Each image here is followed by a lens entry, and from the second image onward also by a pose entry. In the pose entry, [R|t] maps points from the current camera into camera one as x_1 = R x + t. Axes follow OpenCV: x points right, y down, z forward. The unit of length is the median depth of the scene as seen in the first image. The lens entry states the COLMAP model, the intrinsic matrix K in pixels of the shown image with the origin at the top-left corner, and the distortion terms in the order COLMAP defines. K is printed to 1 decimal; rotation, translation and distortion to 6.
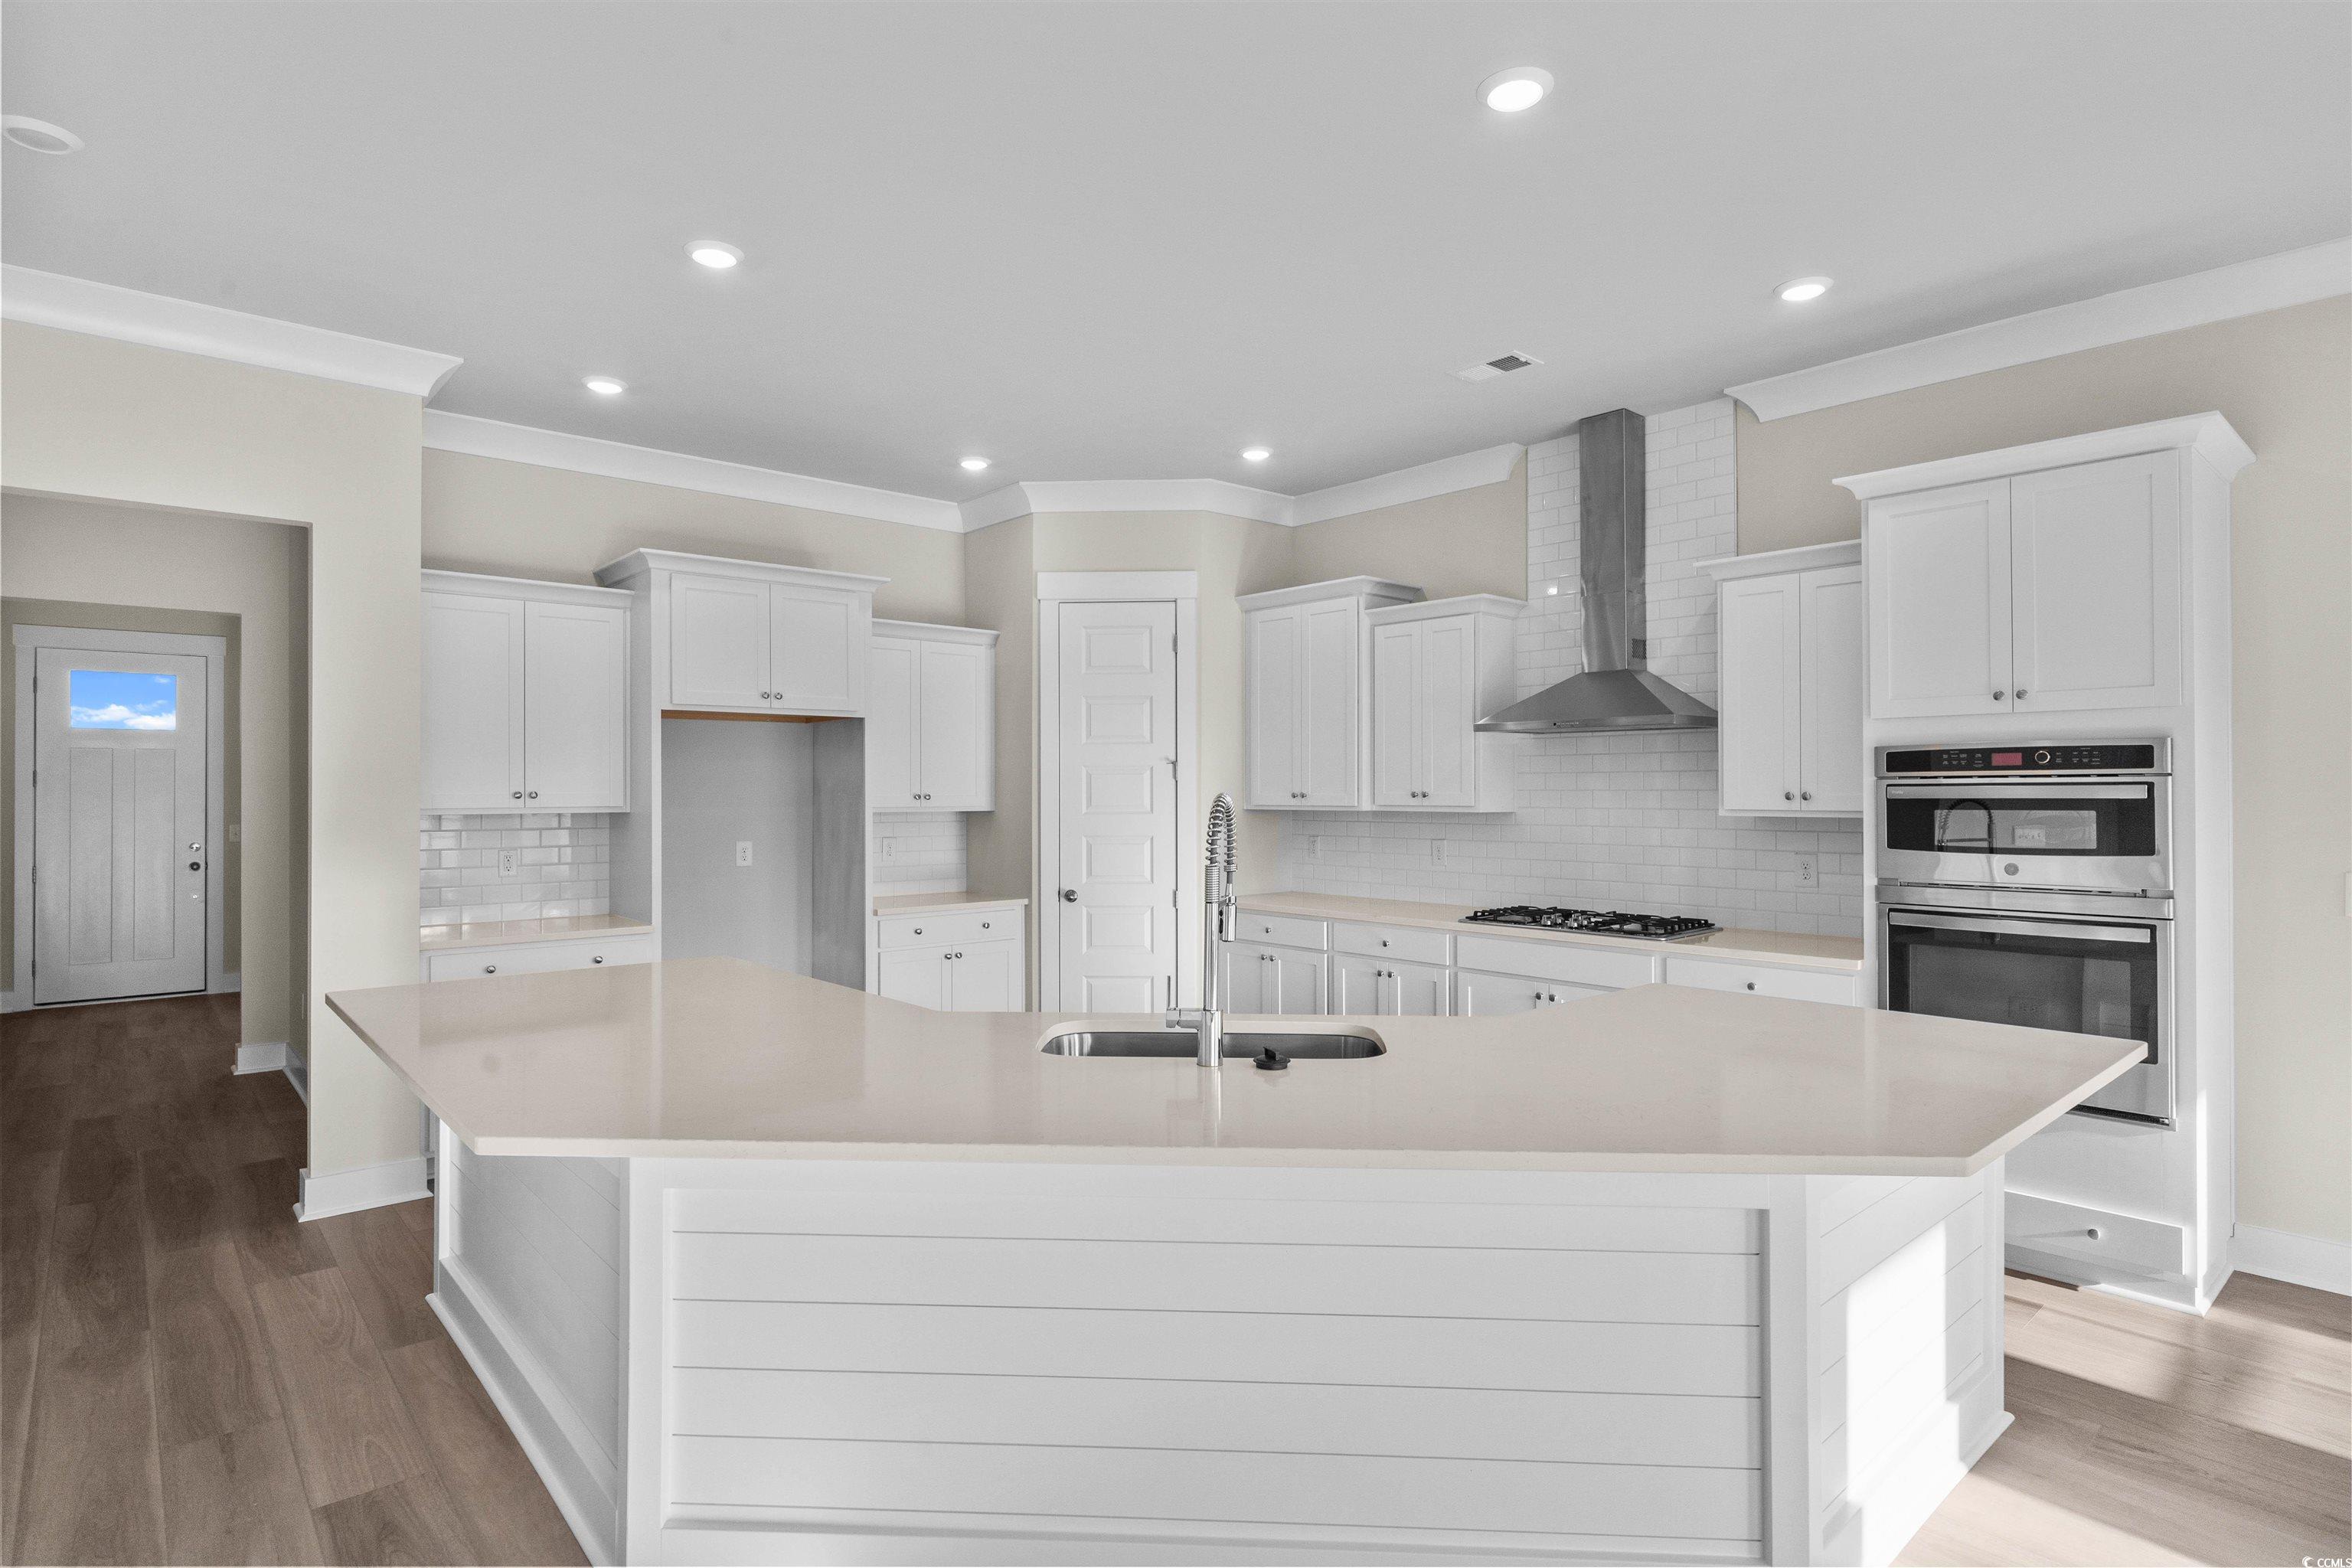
lens RADIAL K [[1206.6, 0, 1172.5], [0, 1206.6, 780.0], [0, 0, 1]] dist [-0.000264, -0.000127]
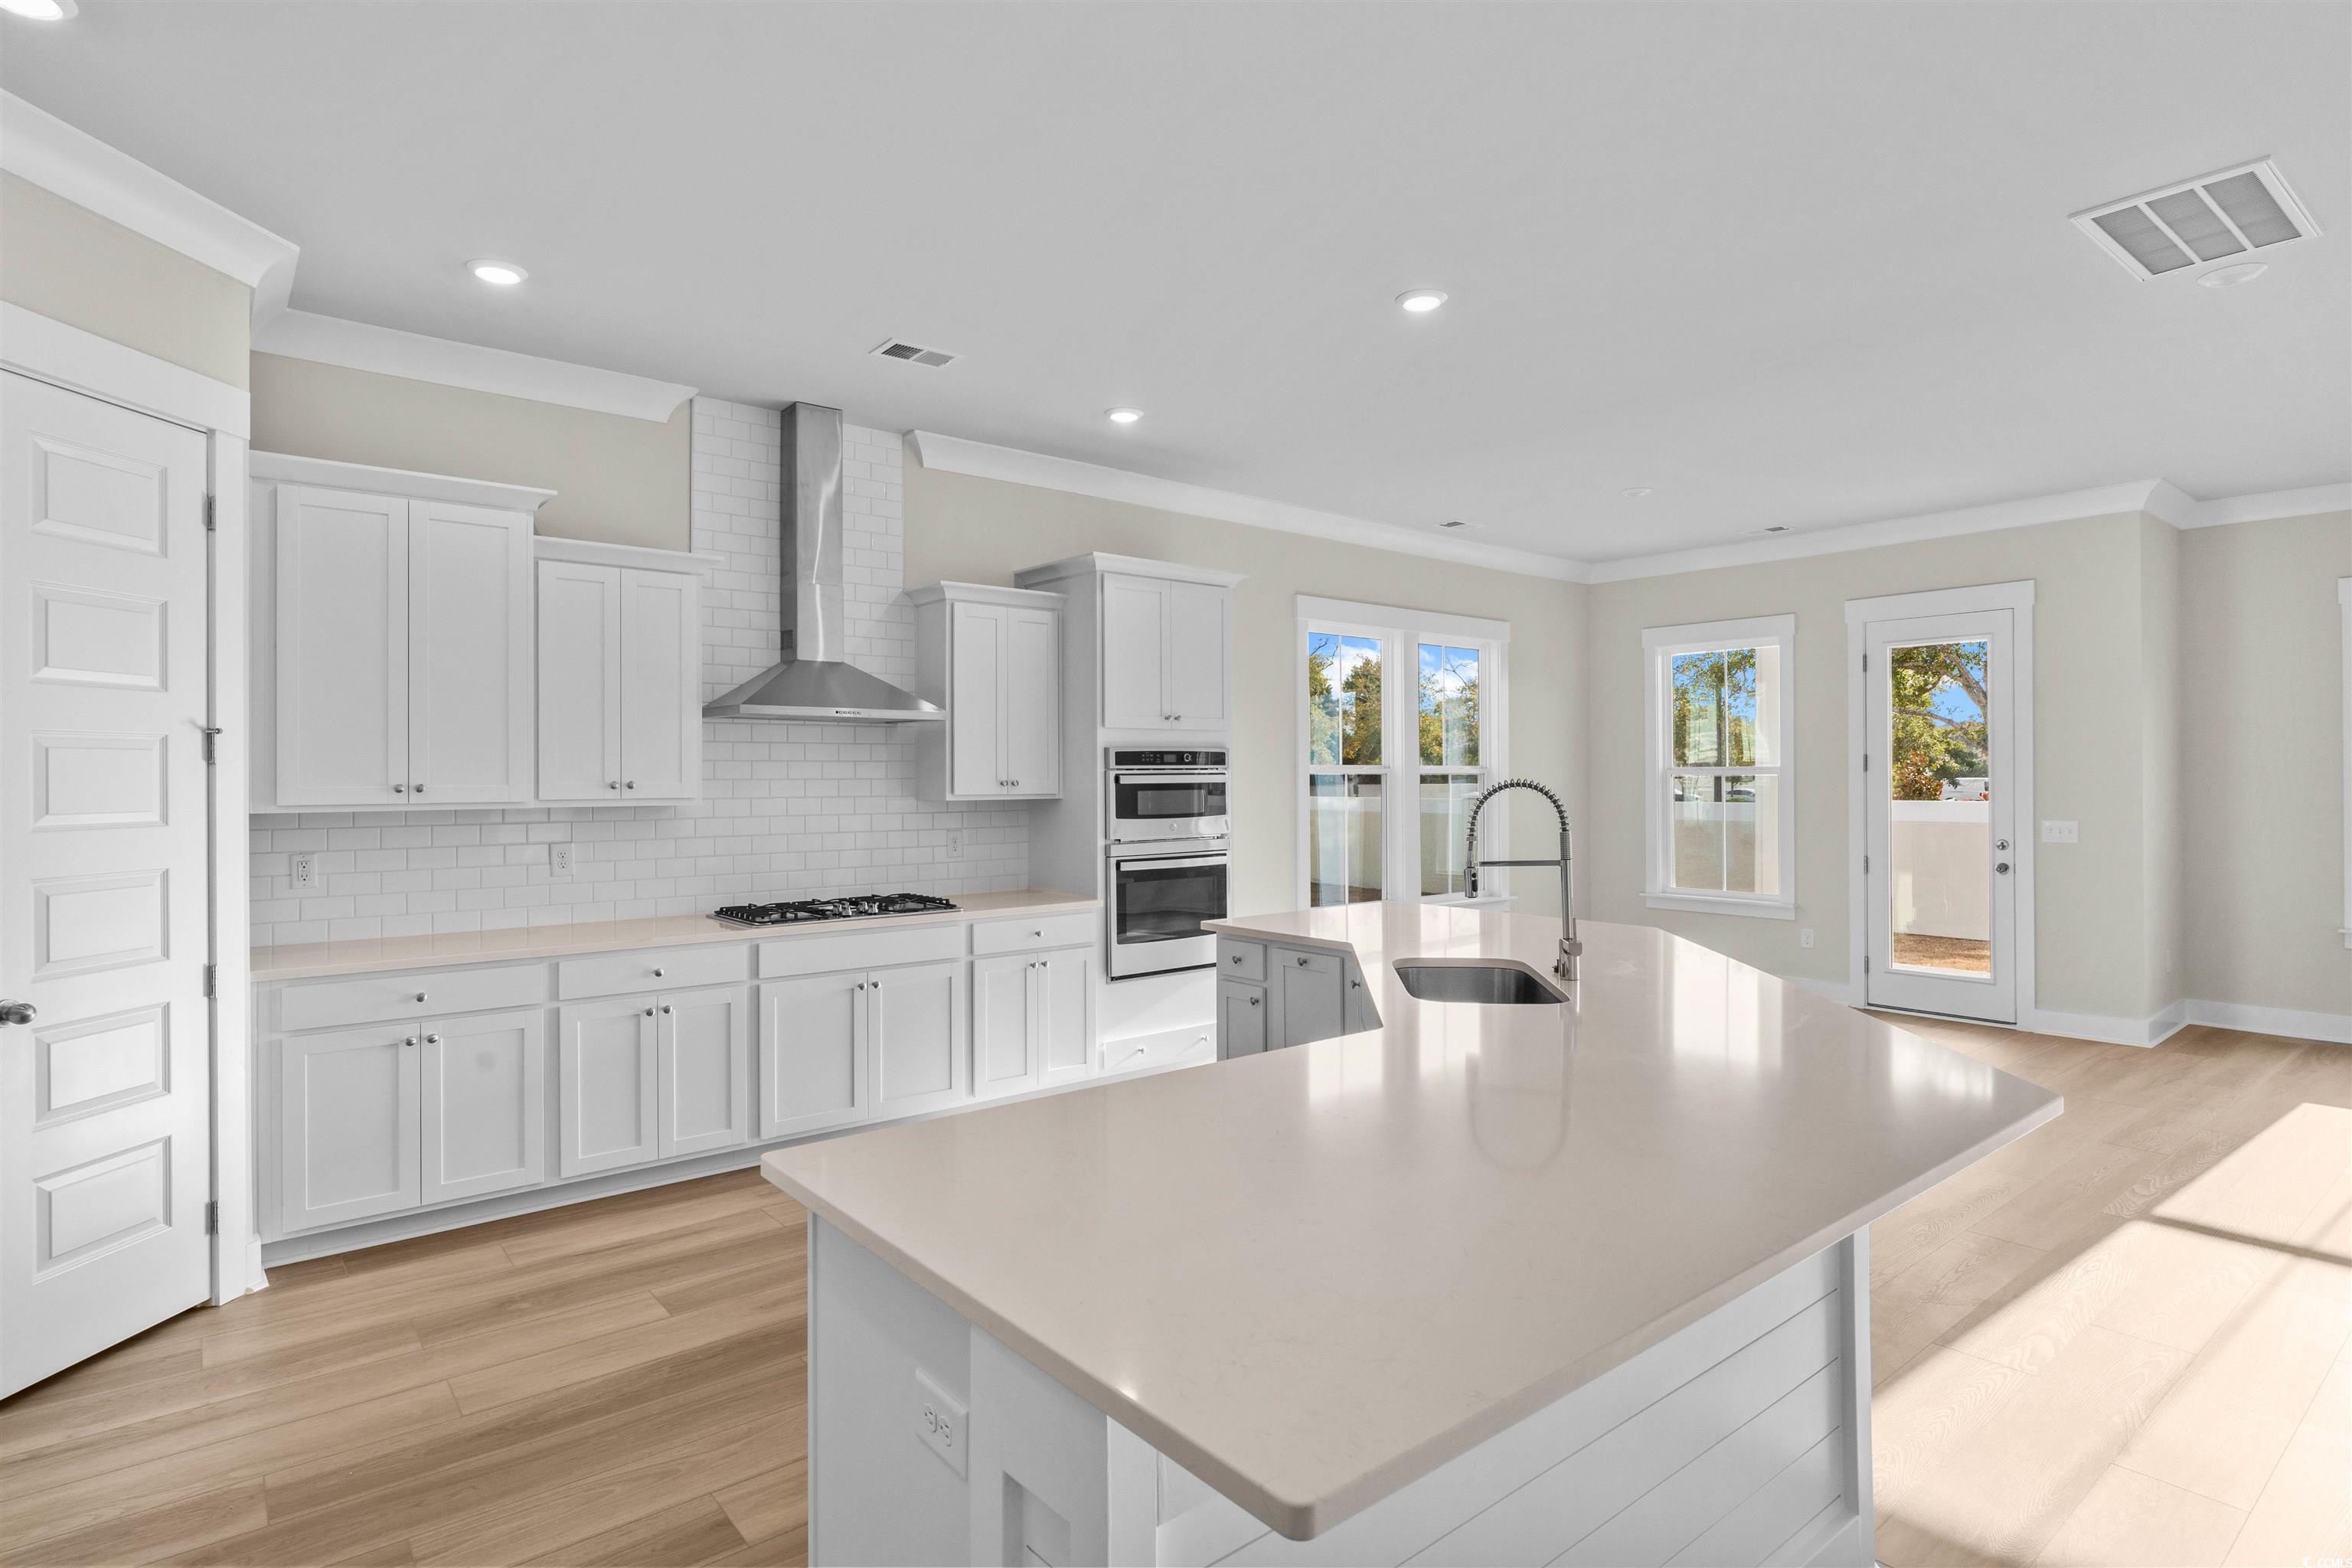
lens RADIAL K [[1206.6, 0, 1172.6], [0, 1206.6, 781.4], [0, 0, 1]] dist [-0.000264, -0.000127]
pose [[0.048643, -0.001414, 0.998815, -0.760337], [-0.004320, 0.999989, 0.001626, 0.008776], [-0.998807, -0.004394, 0.048636, 0.782944]]
